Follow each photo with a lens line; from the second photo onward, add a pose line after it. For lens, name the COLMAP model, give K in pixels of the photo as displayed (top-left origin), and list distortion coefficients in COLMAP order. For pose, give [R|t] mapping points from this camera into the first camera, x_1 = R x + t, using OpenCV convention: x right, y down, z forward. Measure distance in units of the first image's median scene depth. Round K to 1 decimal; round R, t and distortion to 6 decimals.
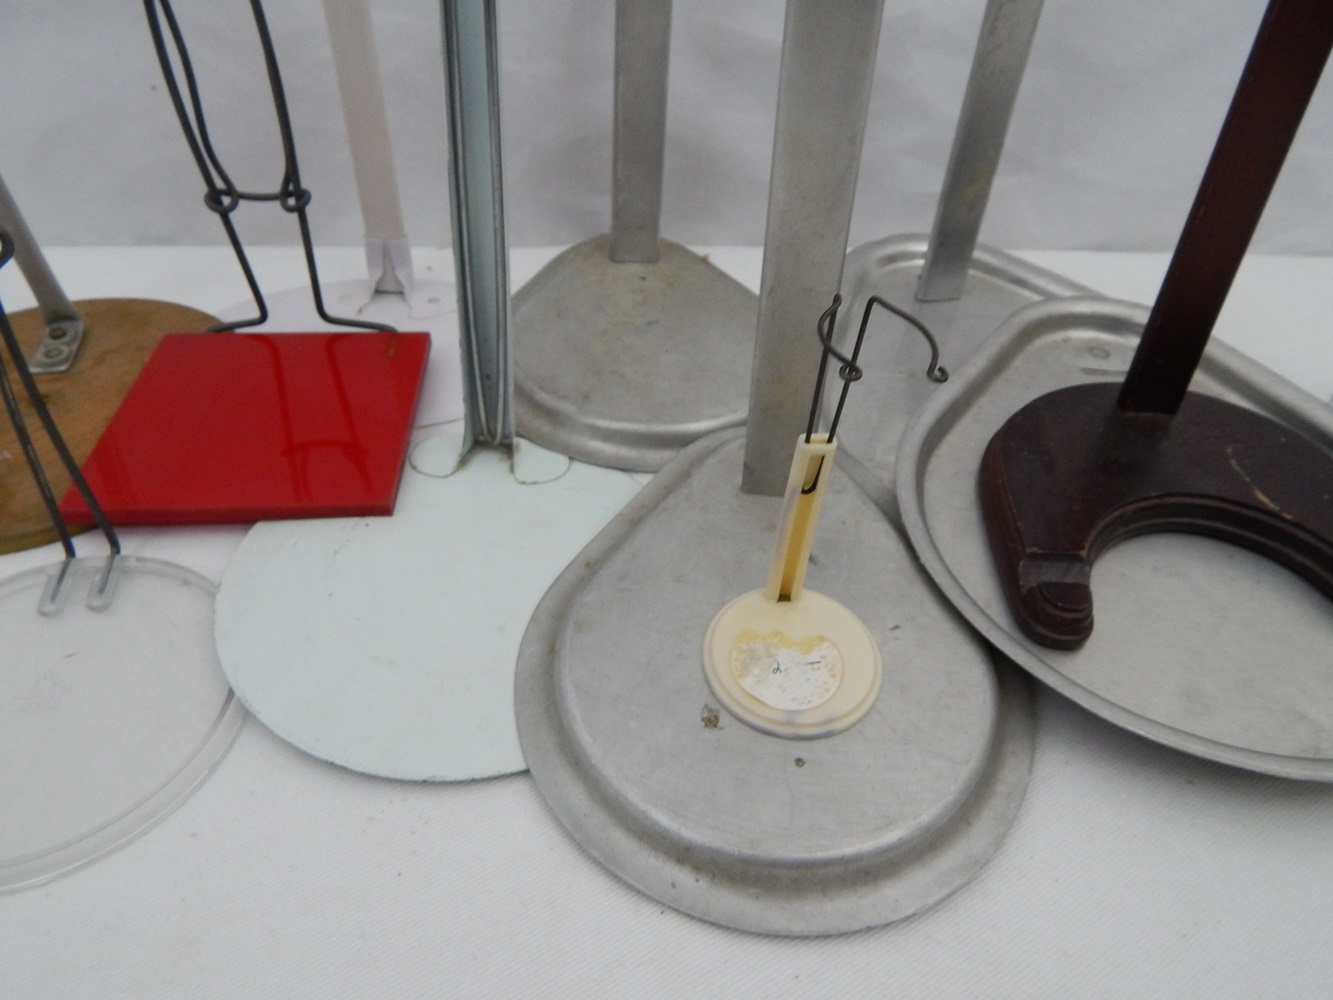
lens RADIAL K [[970.8, 0, 675.8], [0, 970.8, 492.0], [0, 0, 1]] dist [0.002989, -0.017045]
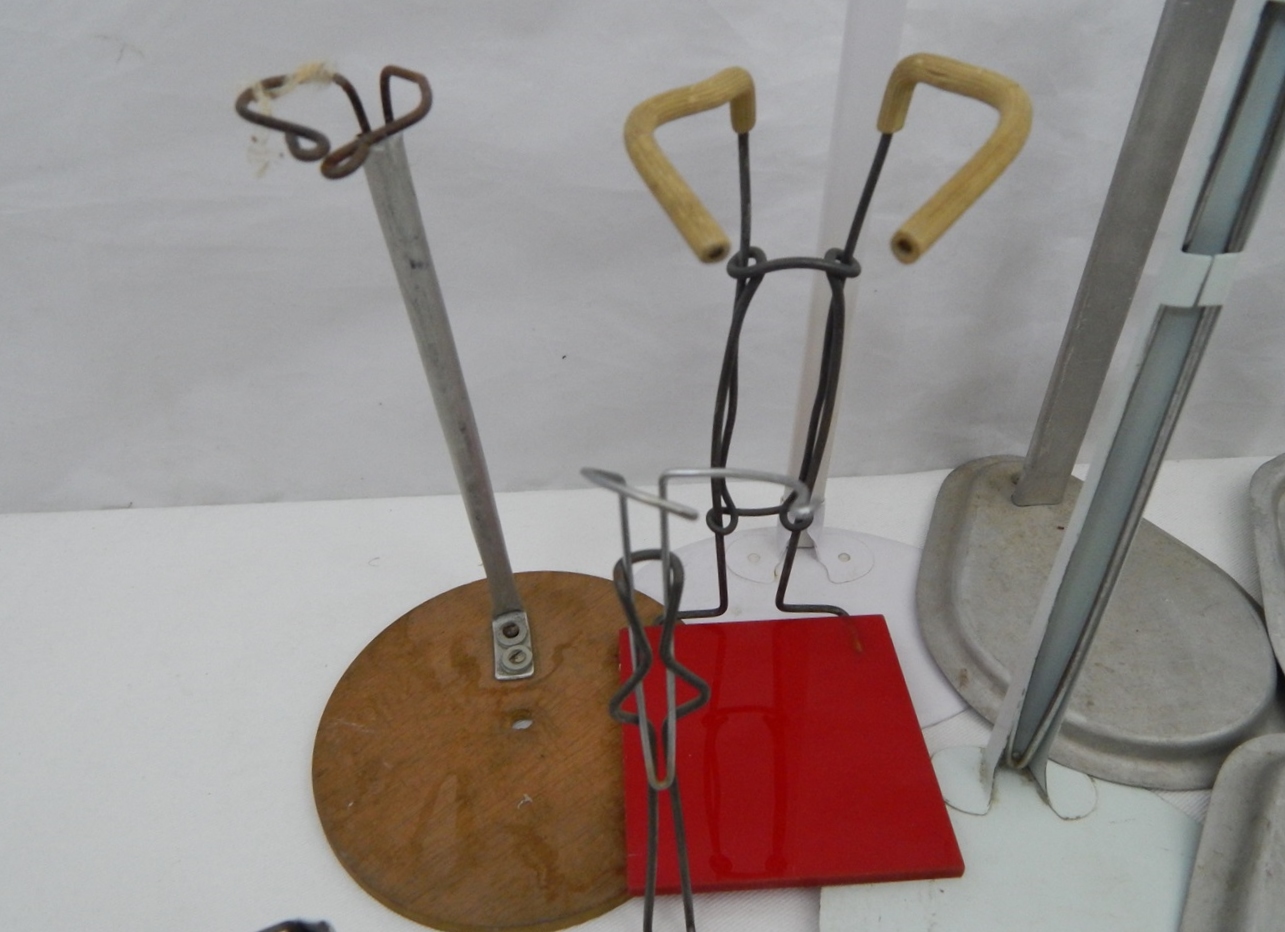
lens RADIAL K [[962.8, 0, 641.6], [0, 962.8, 460.5], [0, 0, 1]] dist [0.003289, -0.003116]
pose [[0.998400, -0.031139, -0.047200, -0.507659], [0.029460, 0.998922, -0.035860, -0.333194], [0.048266, 0.034412, 0.998242, 0.021962]]
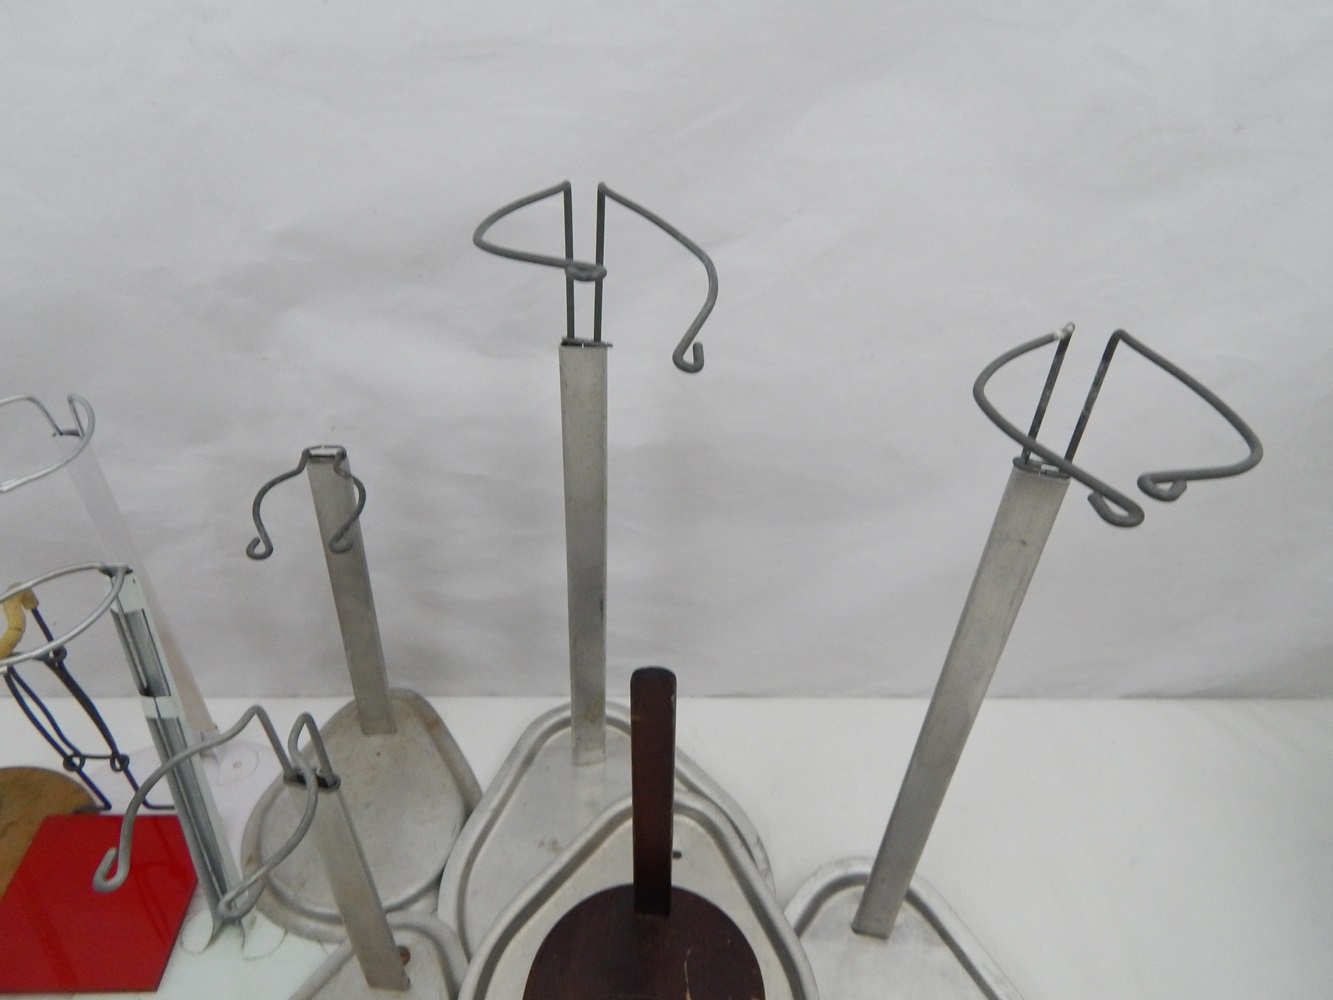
lens RADIAL K [[970.8, 0, 675.8], [0, 970.8, 492.0], [0, 0, 1]] dist [0.002989, -0.017045]
pose [[0.999529, 0.022248, -0.021156, 0.551657], [-0.023129, 0.998834, -0.042367, -0.708477], [0.020189, 0.042836, 0.998878, -0.597742]]
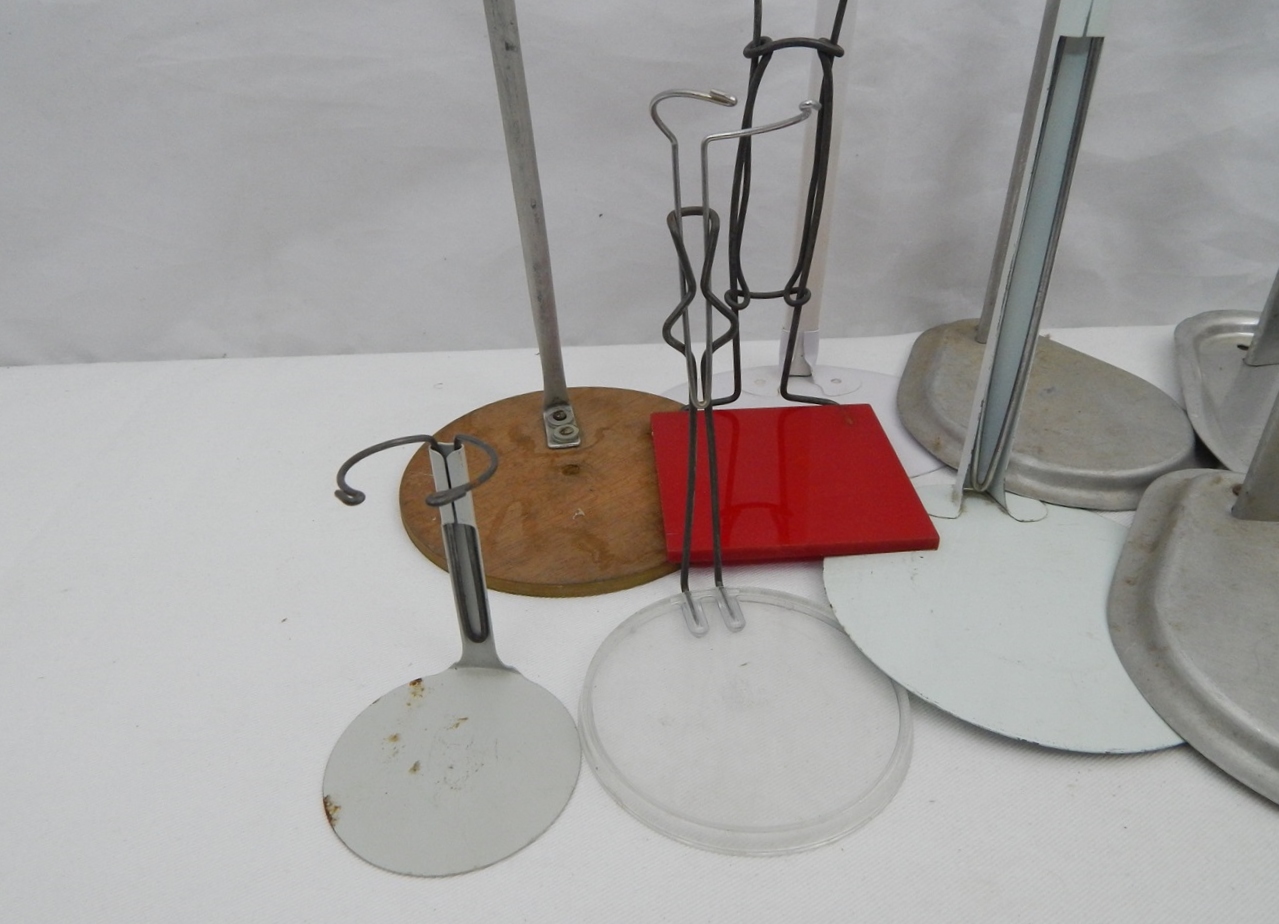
lens RADIAL K [[965.4, 0, 639.5], [0, 965.4, 462.0], [0, 0, 1]] dist [0.000602, -0.002870]
pose [[0.998837, -0.036162, -0.031881, -0.566101], [0.031375, 0.989710, -0.139607, 0.066907], [0.036601, 0.138445, 0.989694, -0.173140]]
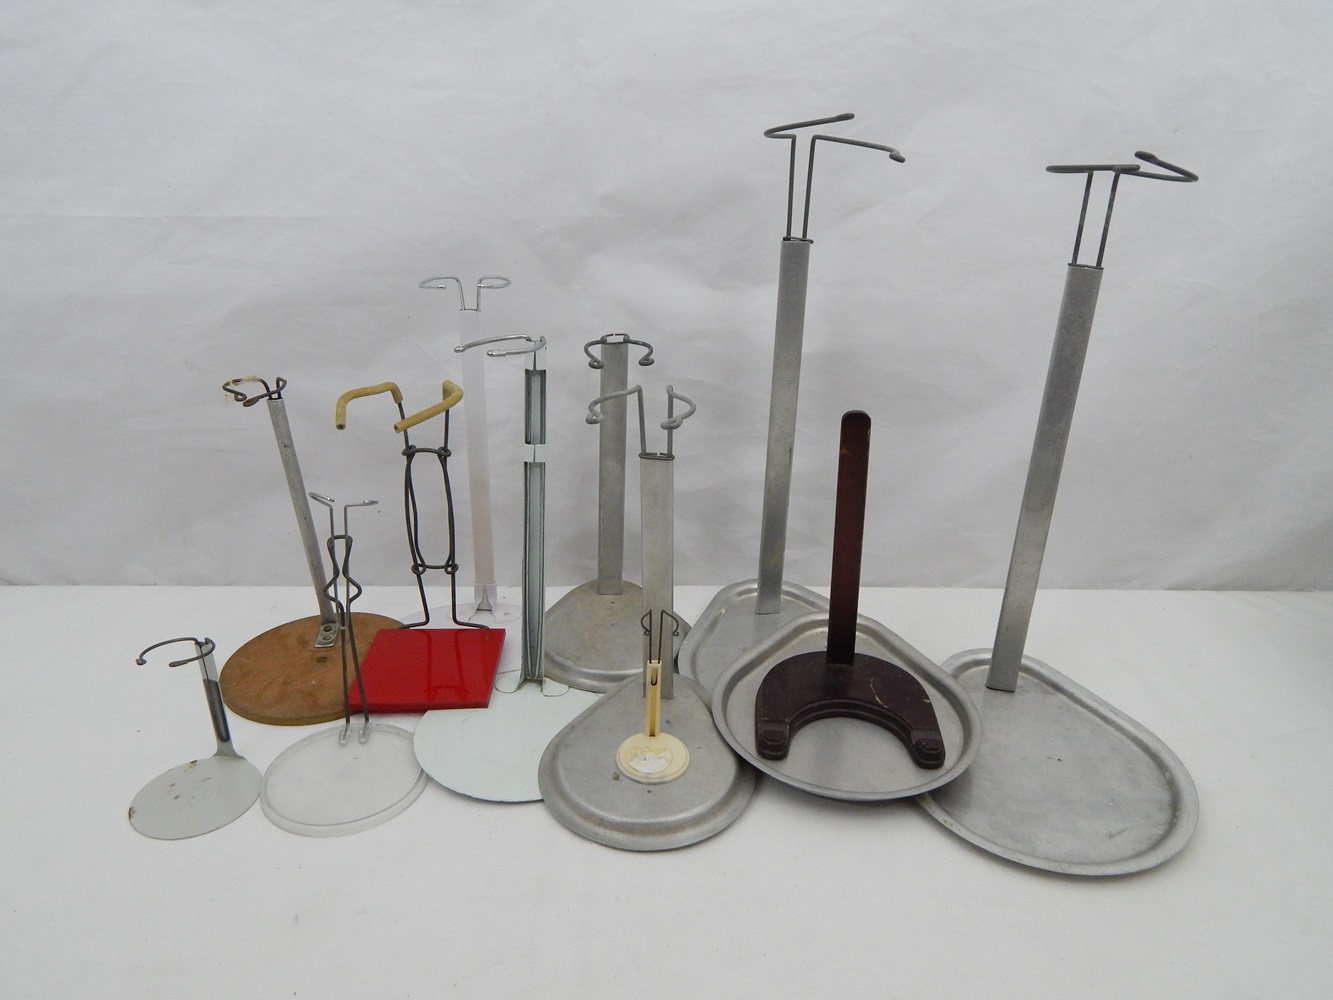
lens RADIAL K [[970.8, 0, 675.8], [0, 970.8, 492.0], [0, 0, 1]] dist [0.002989, -0.017045]
pose [[0.999424, -0.005472, -0.033492, 0.202697], [-0.005491, 0.947836, -0.318710, 0.244171], [0.033489, 0.318710, 0.947260, -1.170261]]
